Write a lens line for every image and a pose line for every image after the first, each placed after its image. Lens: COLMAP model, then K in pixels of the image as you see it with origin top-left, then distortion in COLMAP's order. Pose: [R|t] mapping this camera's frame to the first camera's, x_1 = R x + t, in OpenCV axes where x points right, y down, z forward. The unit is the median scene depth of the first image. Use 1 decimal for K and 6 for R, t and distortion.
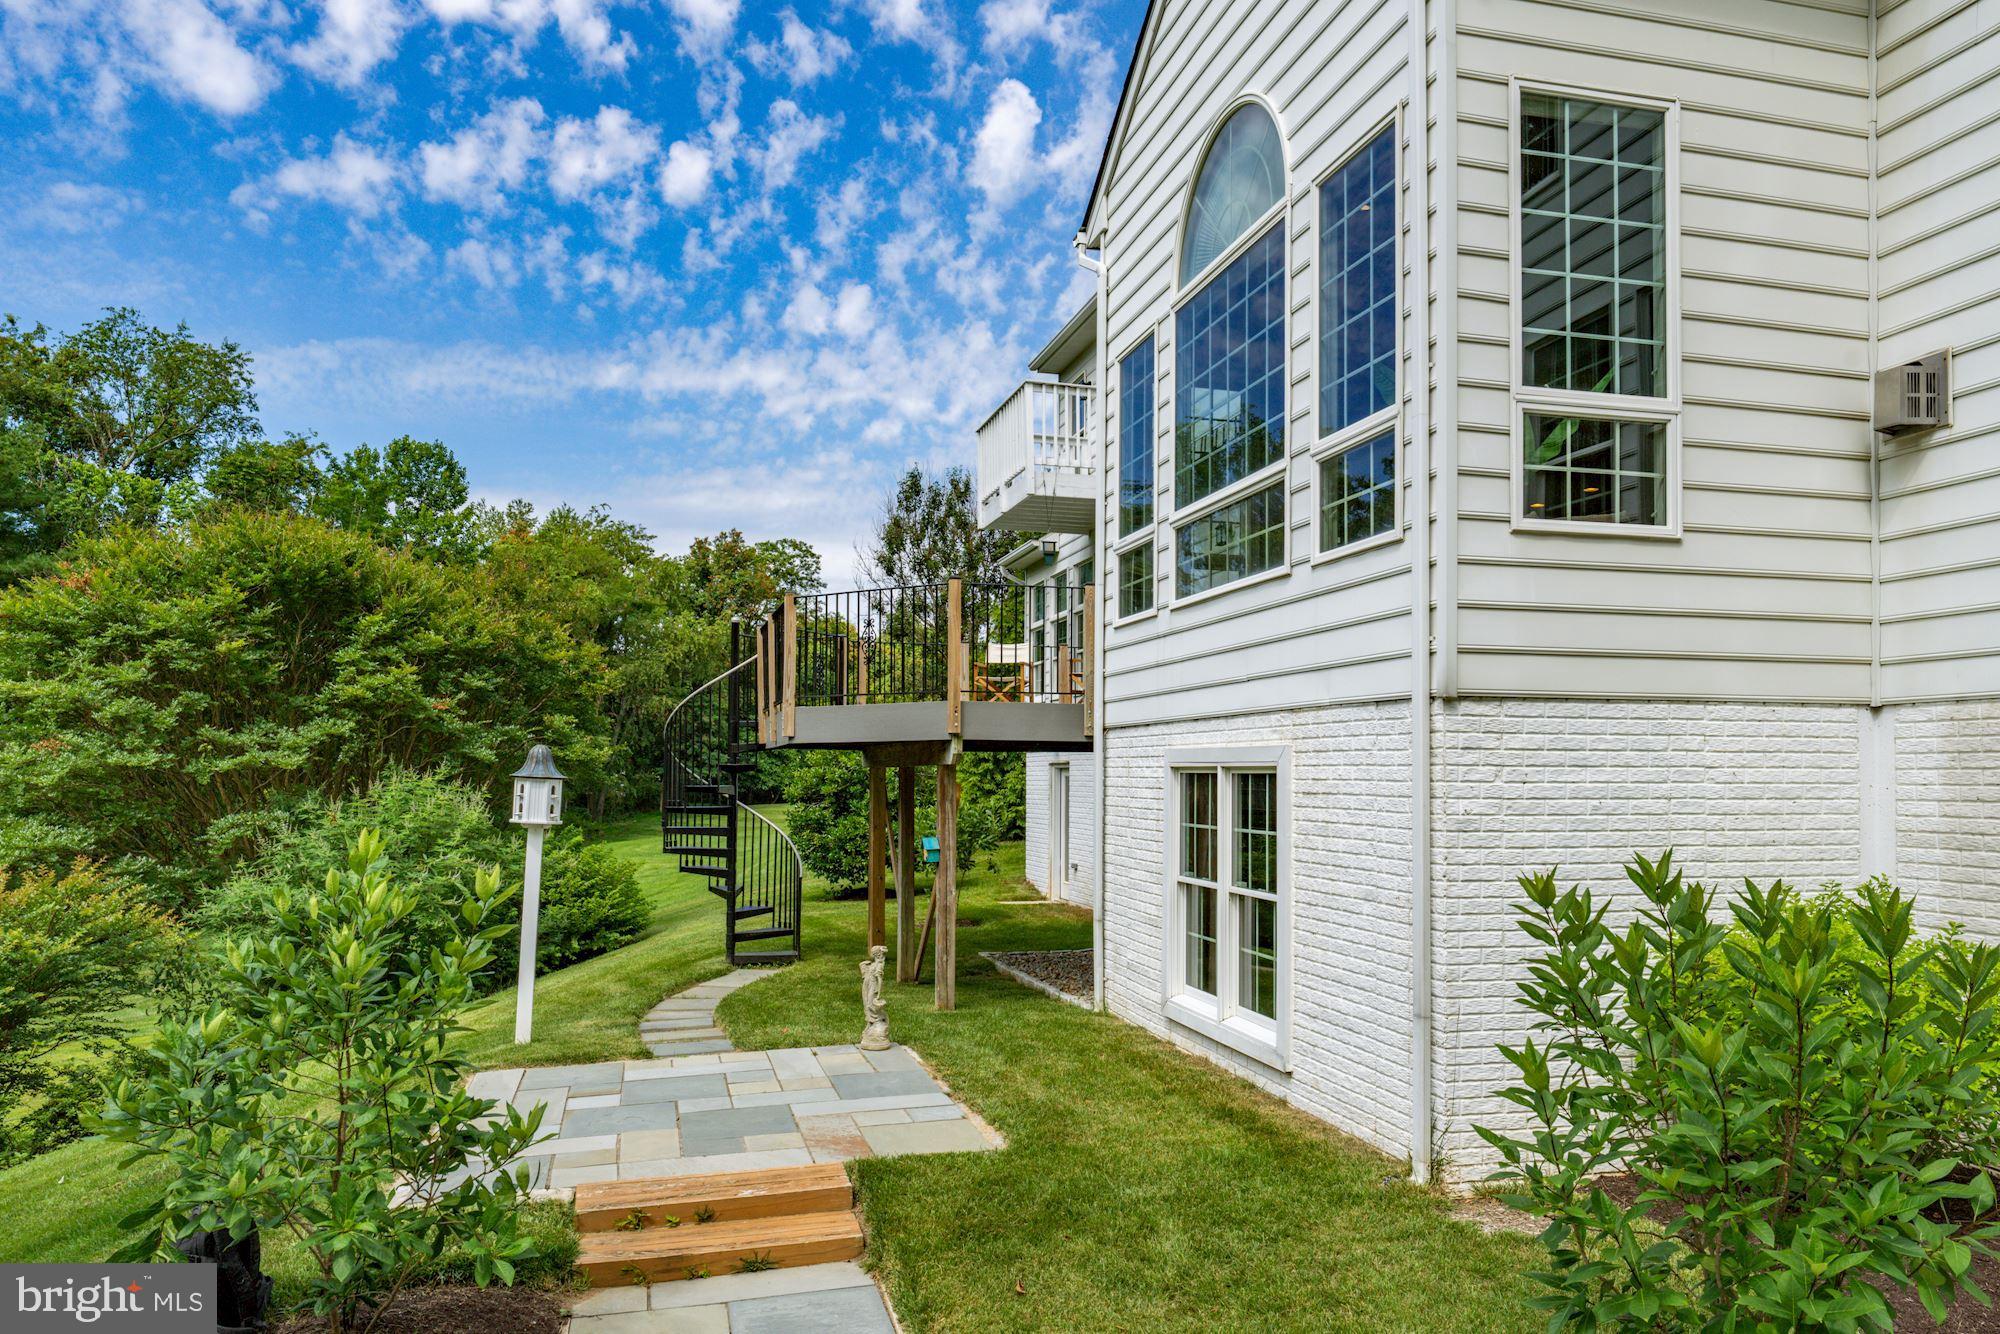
lens RADIAL K [[1326.9, 0, 1020.6], [0, 1326.9, 719.5], [0, 0, 1]] dist [0.002259, 0.001794]
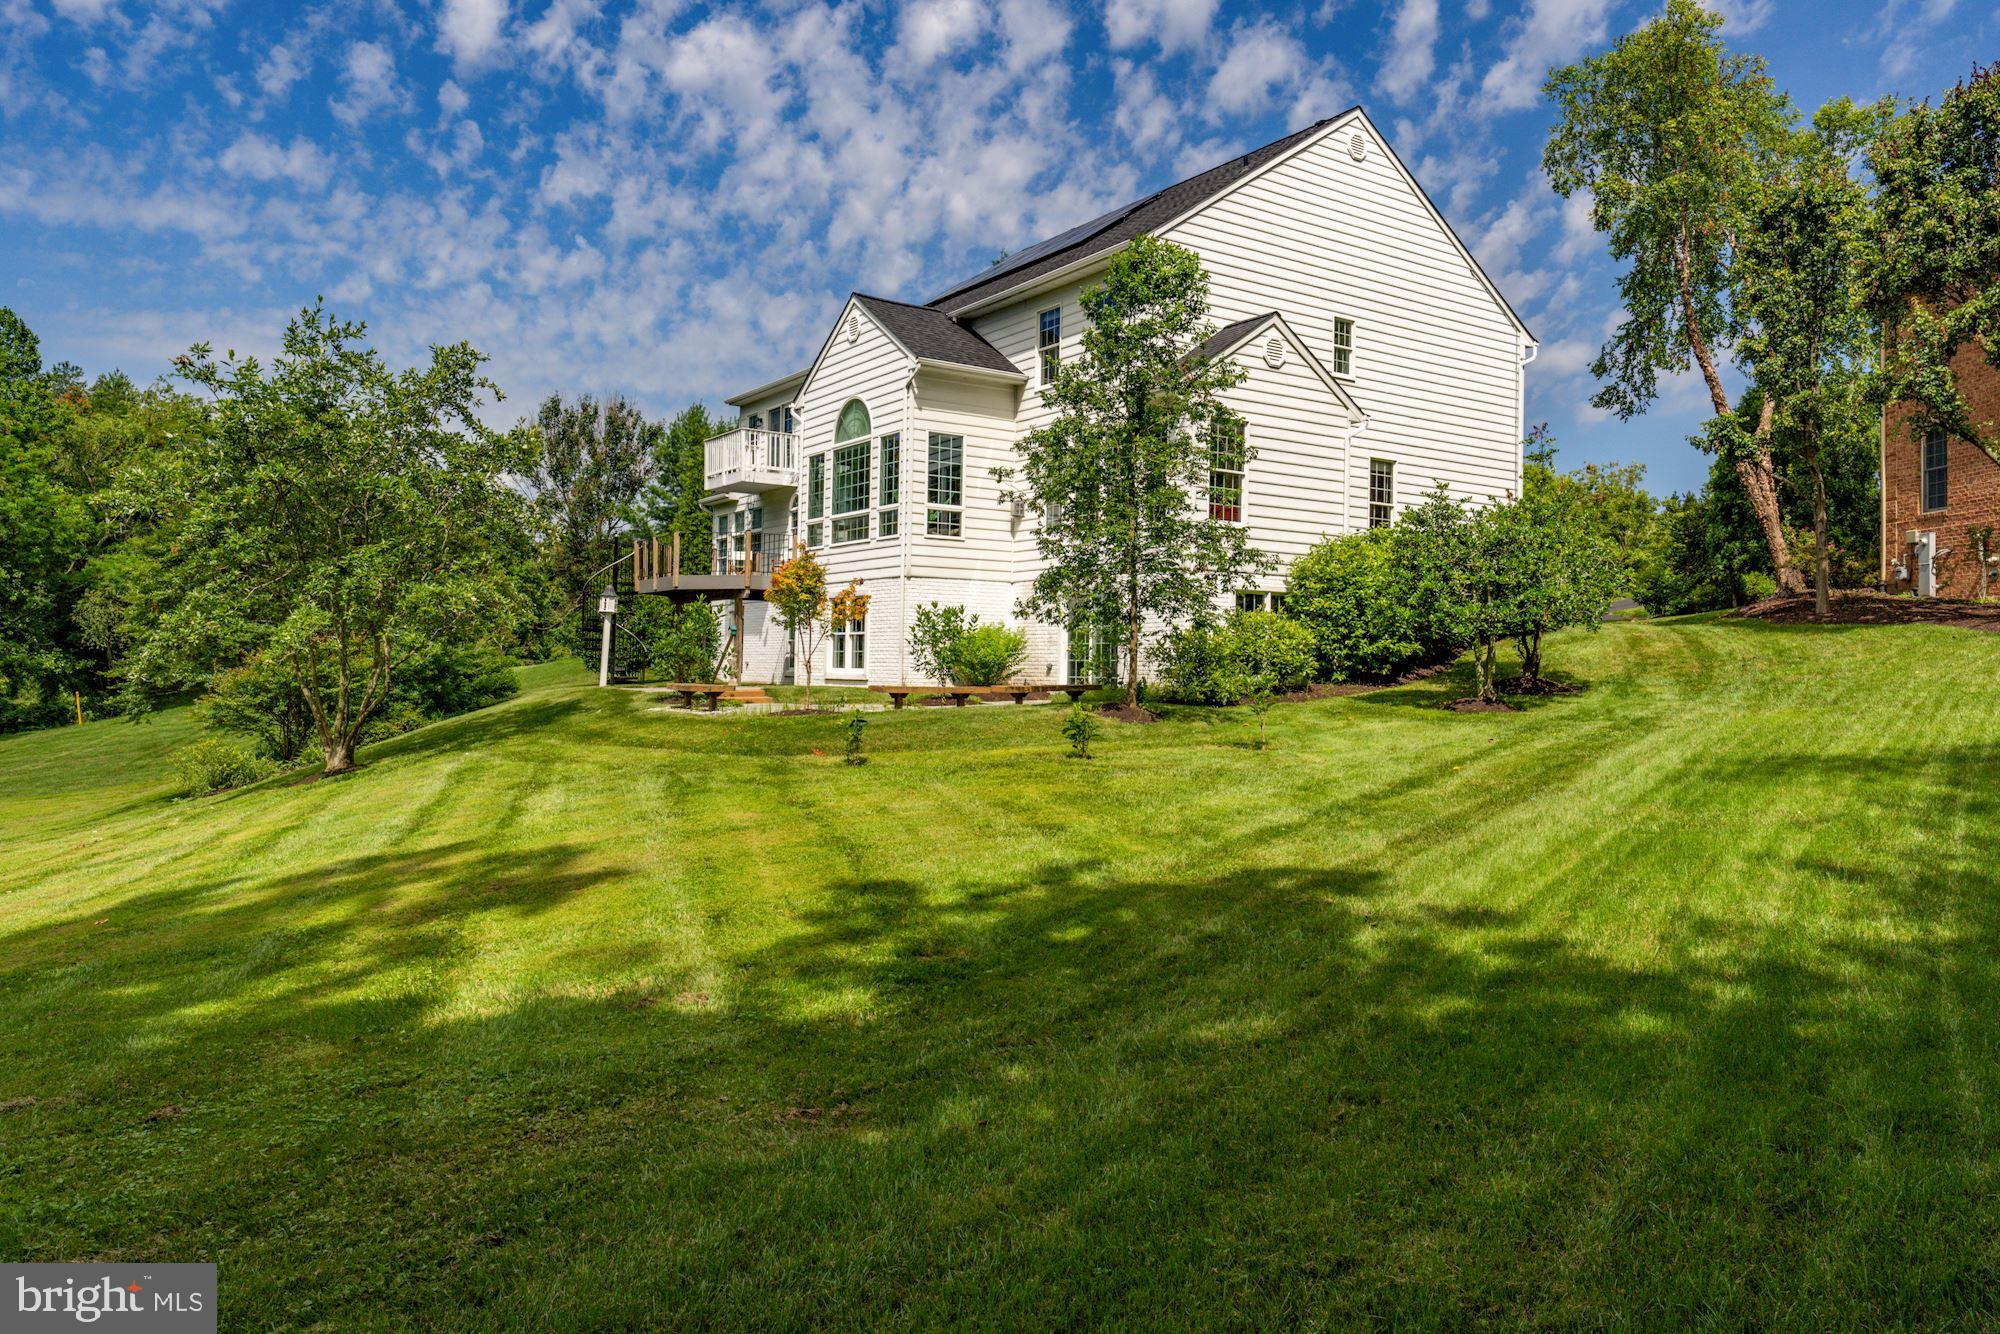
lens RADIAL K [[1326.9, 0, 1005.6], [0, 1326.9, 664.7], [0, 0, 1]] dist [0.002259, 0.001794]
pose [[0.945684, 0.012428, 0.324849, -0.622676], [-0.024995, 0.999091, 0.034543, 0.090922], [-0.324124, -0.040787, 0.945135, -2.564169]]
